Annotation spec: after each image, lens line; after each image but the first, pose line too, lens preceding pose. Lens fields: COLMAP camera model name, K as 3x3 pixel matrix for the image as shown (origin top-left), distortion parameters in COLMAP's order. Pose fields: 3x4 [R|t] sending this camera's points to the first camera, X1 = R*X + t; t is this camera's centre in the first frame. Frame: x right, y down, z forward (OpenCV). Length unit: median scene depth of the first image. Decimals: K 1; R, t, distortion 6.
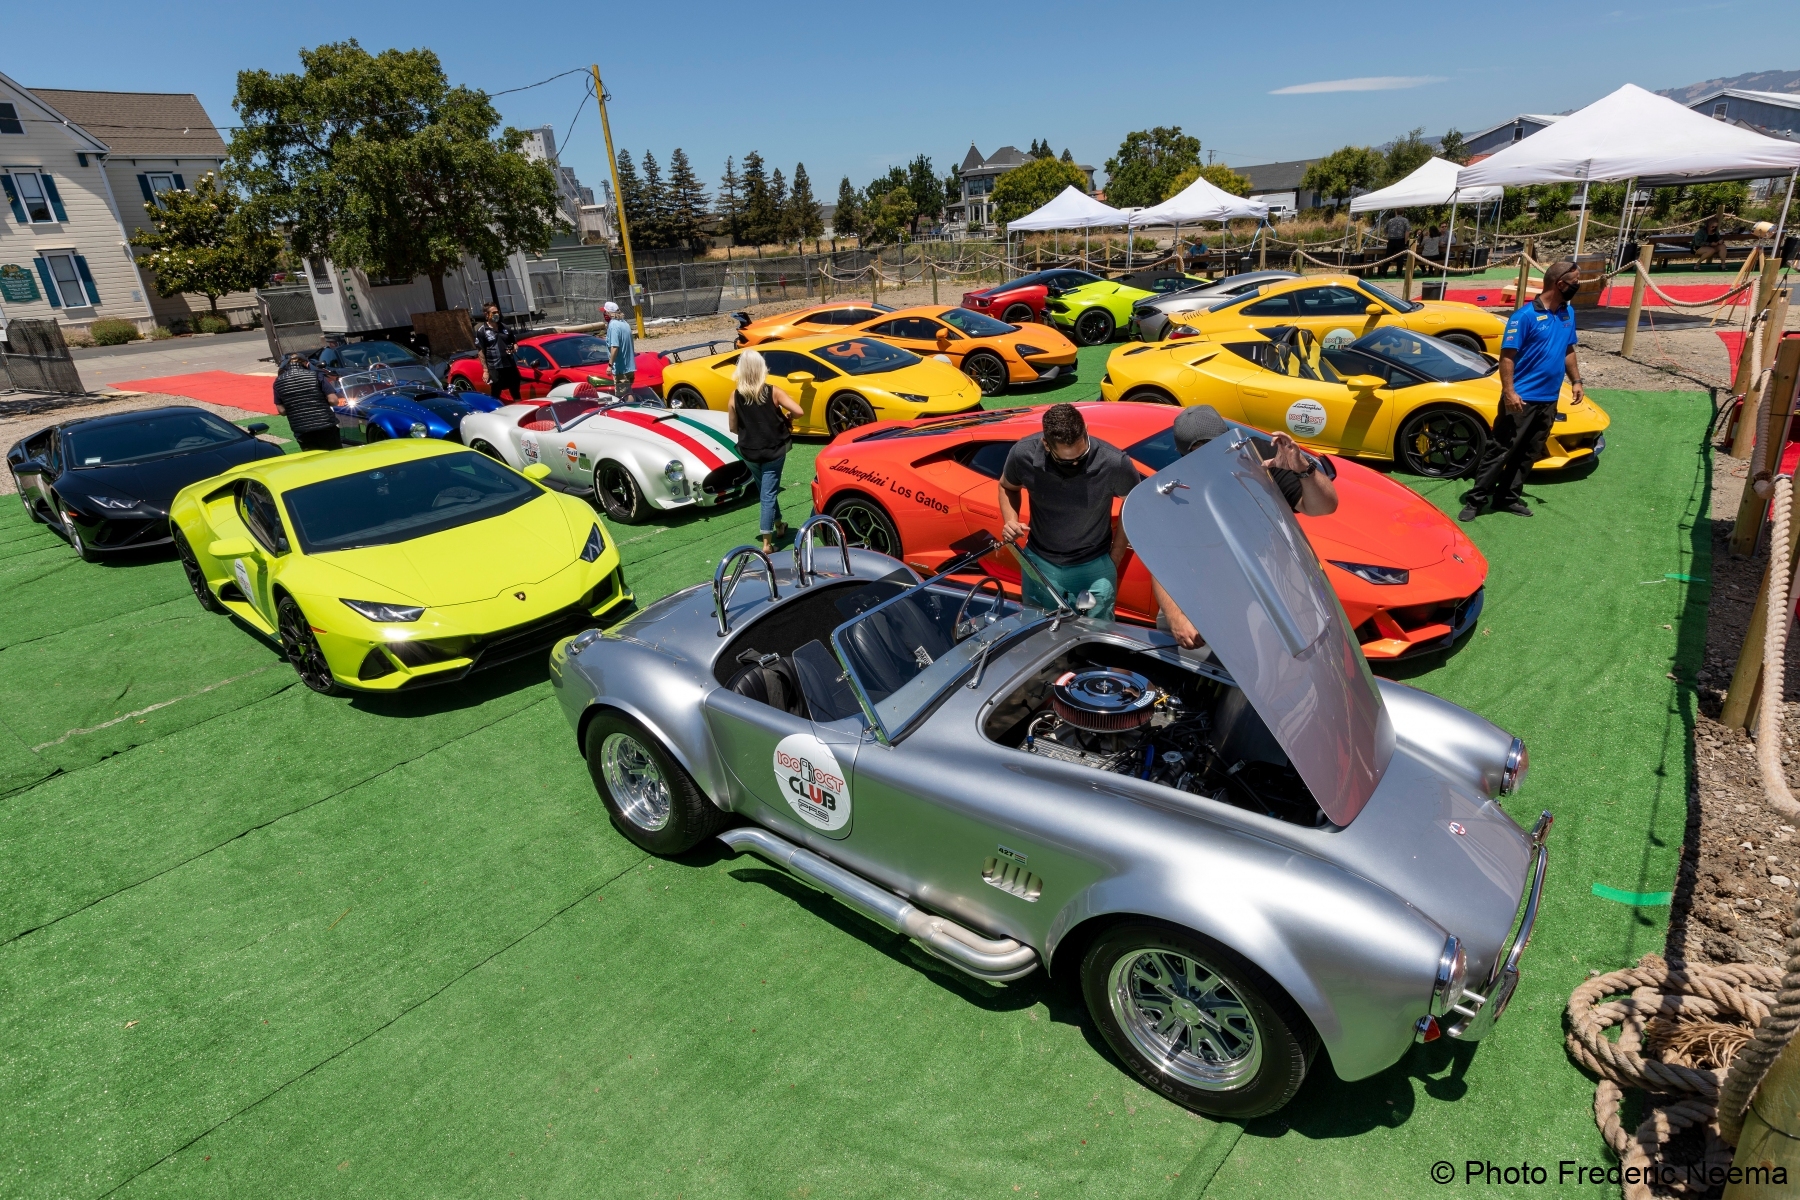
lens RADIAL K [[946.9, 0, 899.1], [0, 946.9, 596.3], [0, 0, 1]] dist [0.002462, -0.001096]
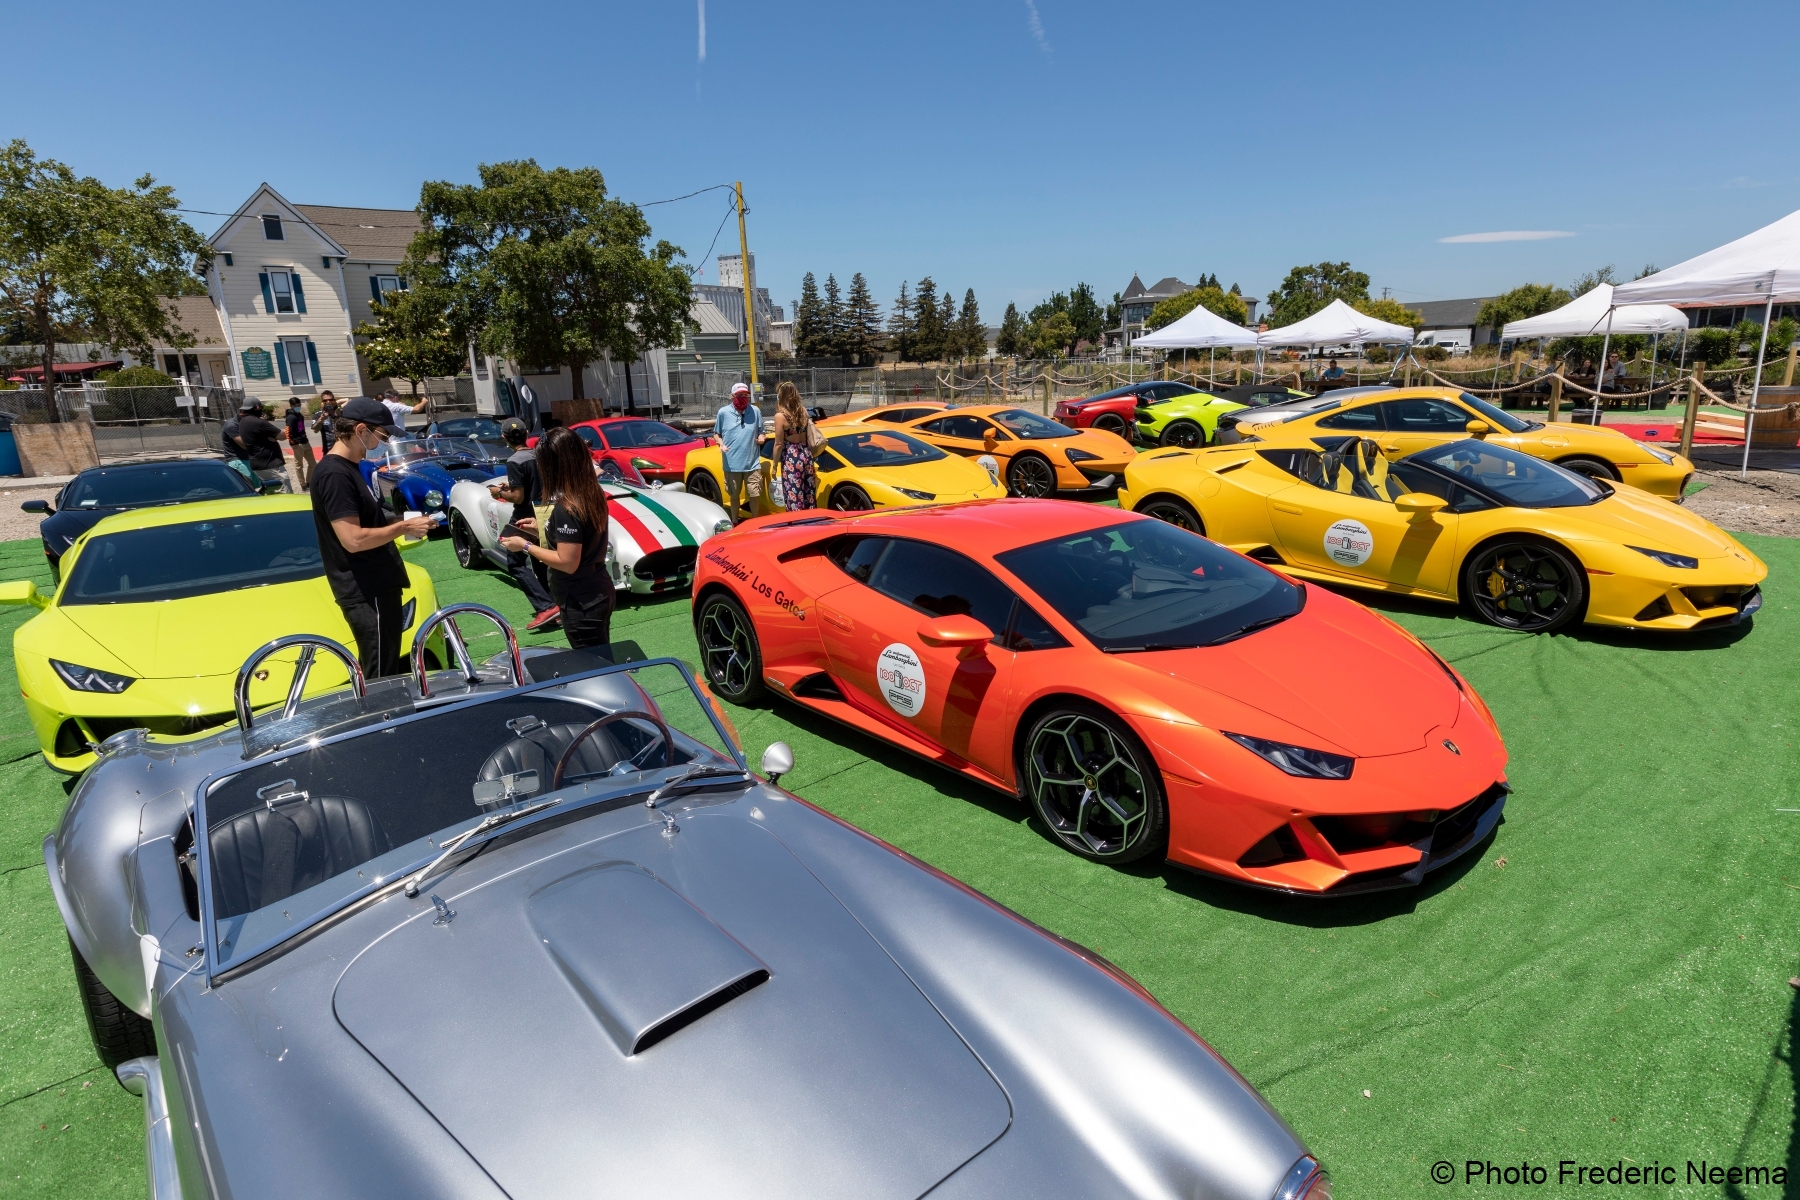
lens RADIAL K [[932.4, 0, 899.0], [0, 932.4, 595.5], [0, 0, 1]] dist [0.000833, -0.001476]
pose [[0.984567, 0.078088, -0.156620, 0.065581], [-0.095270, 0.989858, -0.105378, -0.008563], [0.146803, 0.118673, 0.982021, 0.061673]]
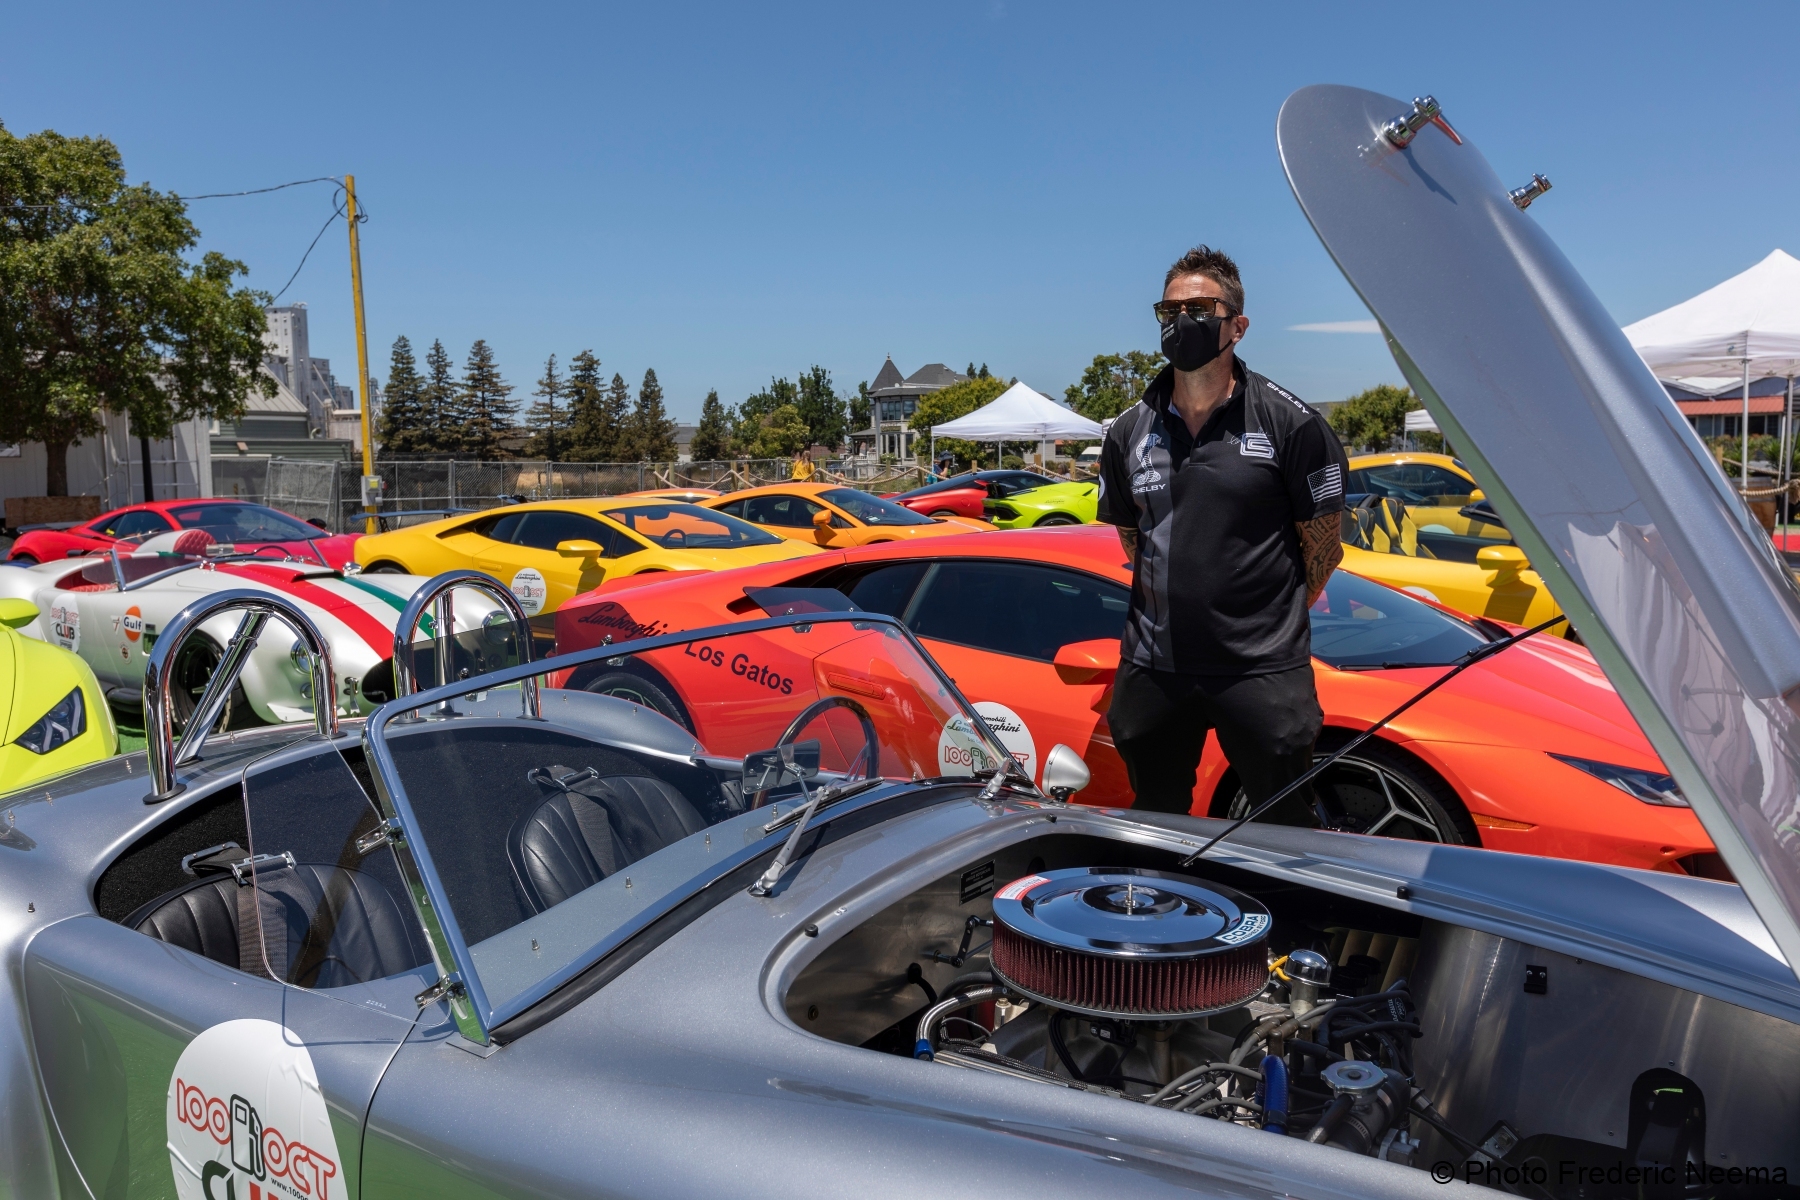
lens RADIAL K [[1394.6, 0, 900.0], [0, 1394.6, 600.0], [0, 0, 1]] dist [0.022860, -0.039285]
pose [[0.995088, 0.048082, 0.086533, 0.010896], [-0.022486, 0.961057, -0.275434, 0.018848], [-0.096407, 0.272136, 0.957417, 0.065429]]
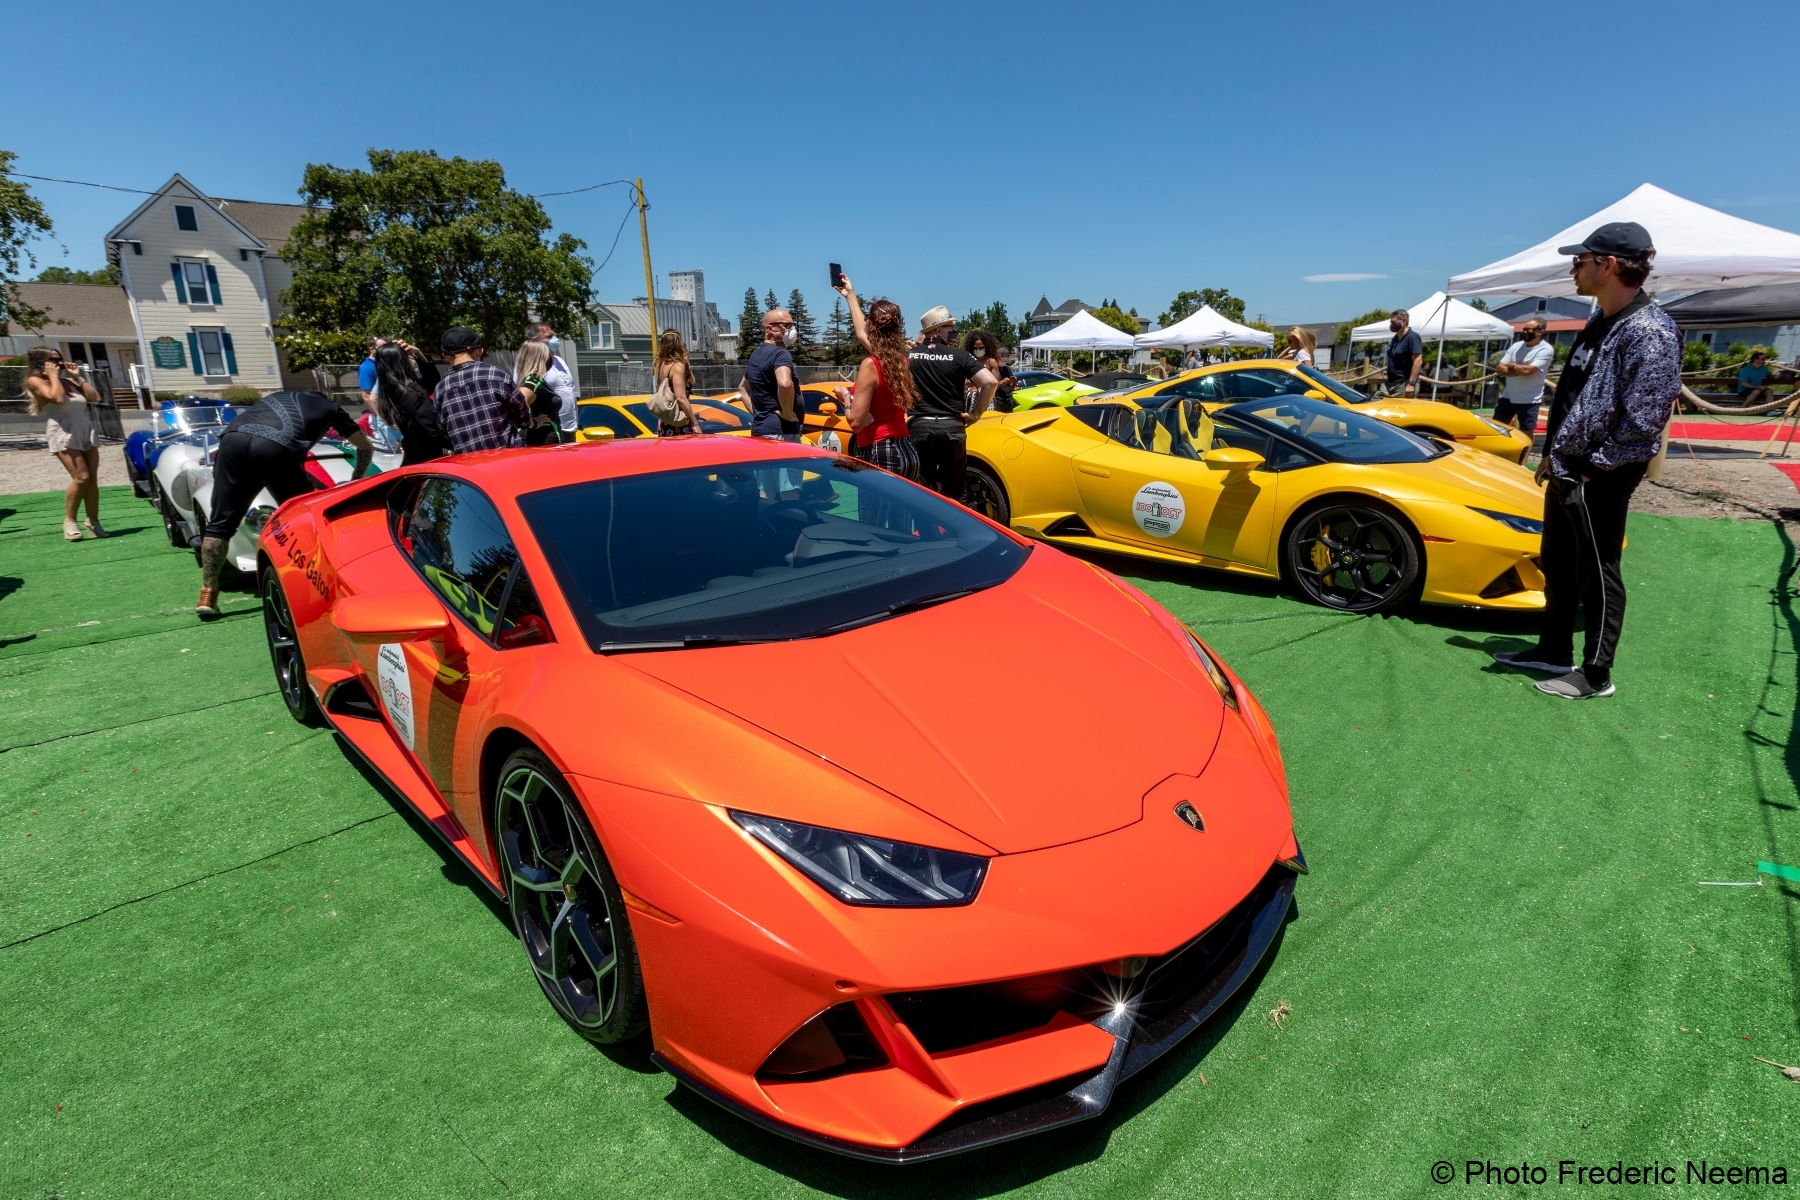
lens RADIAL K [[847.1, 0, 908.3], [0, 847.1, 562.5], [0, 0, 1]] dist [0.000176, 0.000855]
pose [[0.994343, 0.072973, -0.077178, 0.108626], [-0.083159, 0.986897, -0.138274, -0.018283], [0.066076, 0.143910, 0.987382, 0.140845]]
